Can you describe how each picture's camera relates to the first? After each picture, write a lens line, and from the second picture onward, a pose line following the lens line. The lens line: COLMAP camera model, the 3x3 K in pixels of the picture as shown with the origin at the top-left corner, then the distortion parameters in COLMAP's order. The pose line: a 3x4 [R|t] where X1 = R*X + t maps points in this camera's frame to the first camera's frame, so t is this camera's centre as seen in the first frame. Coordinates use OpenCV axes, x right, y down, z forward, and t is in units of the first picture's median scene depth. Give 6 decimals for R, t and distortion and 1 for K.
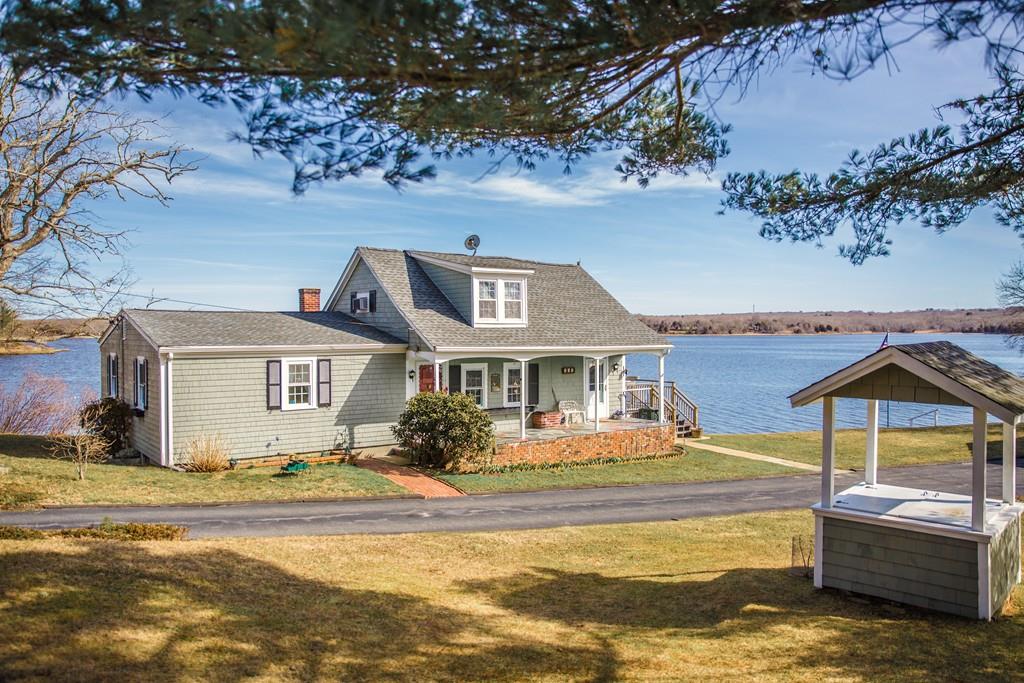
lens RADIAL K [[761.2, 0, 512.0], [0, 761.2, 341.5], [0, 0, 1]] dist [-0.061954, 0.003293]
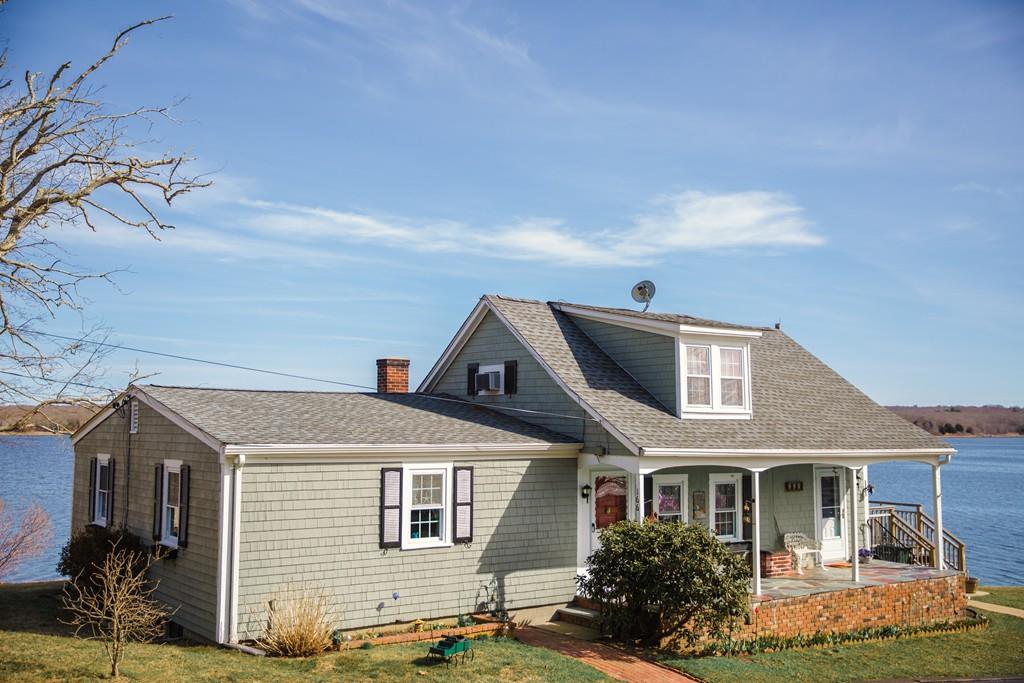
lens RADIAL K [[995.8, 0, 512.0], [0, 995.8, 341.5], [0, 0, 1]] dist [-0.007727, 0.051065]
pose [[0.999822, 0.005641, -0.017981, -0.188535], [-0.007444, 0.994774, -0.101828, 0.003732], [0.017313, 0.101943, 0.994640, 0.161111]]
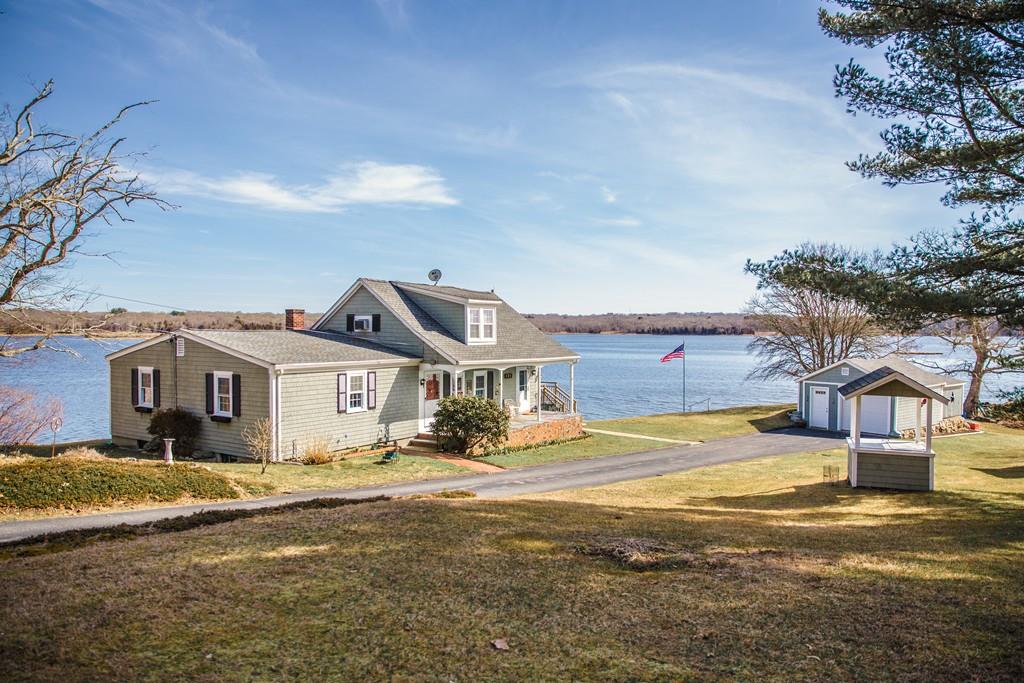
lens RADIAL K [[707.9, 0, 502.6], [0, 707.9, 353.2], [0, 0, 1]] dist [-0.099346, 0.060919]
pose [[0.936750, -0.003935, 0.349977, -0.443169], [-0.002467, 0.999838, 0.017845, -0.028024], [-0.349990, -0.017580, 0.936588, -0.168321]]
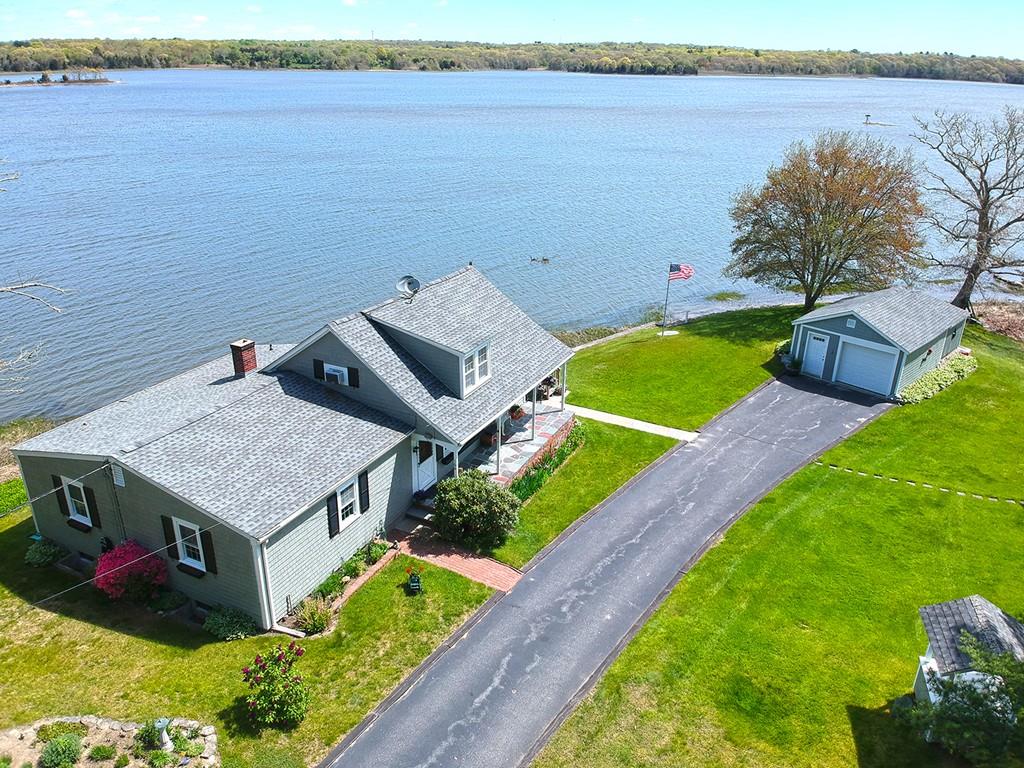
lens RADIAL K [[725.8, 0, 512.6], [0, 725.8, 372.7], [0, 0, 1]] dist [0.098848, -0.165630]
pose [[0.888435, -0.166249, 0.427837, -0.468754], [-0.006866, 0.927184, 0.374542, -0.489773], [-0.458951, -0.335694, 0.822601, 0.089871]]
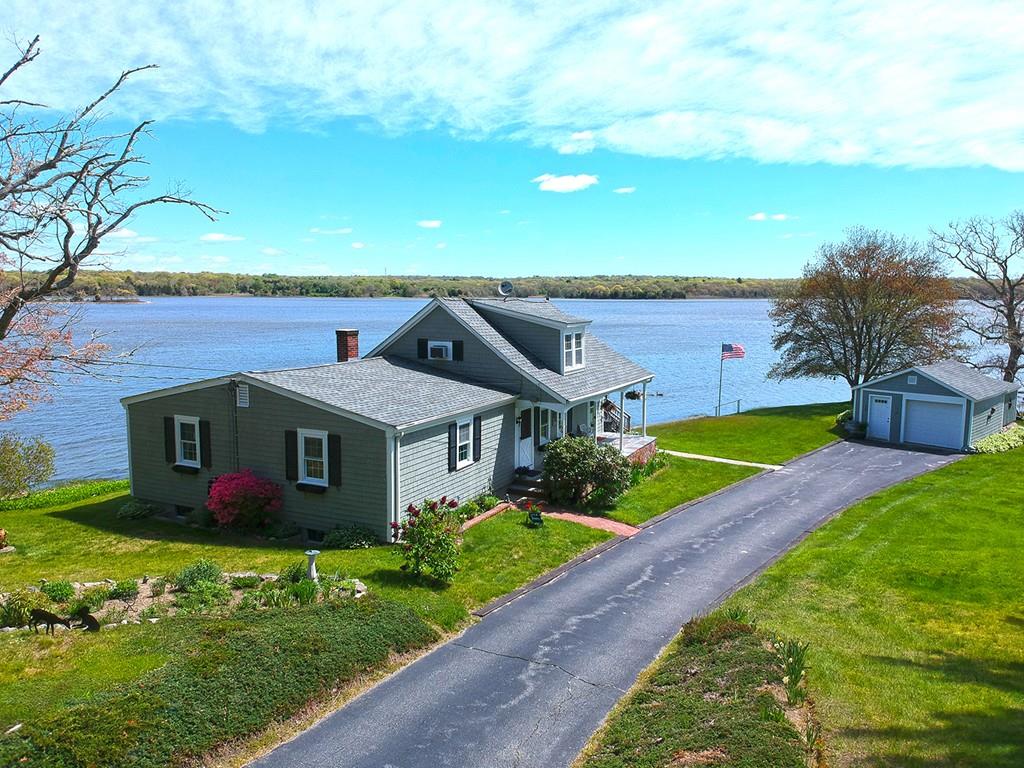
lens RADIAL K [[725.8, 0, 512.6], [0, 725.8, 372.7], [0, 0, 1]] dist [0.098848, -0.165630]
pose [[0.888993, -0.041342, 0.456050, -0.654965], [-0.001858, 0.995582, 0.093873, -0.133117], [-0.457916, -0.084300, 0.884989, 0.067804]]
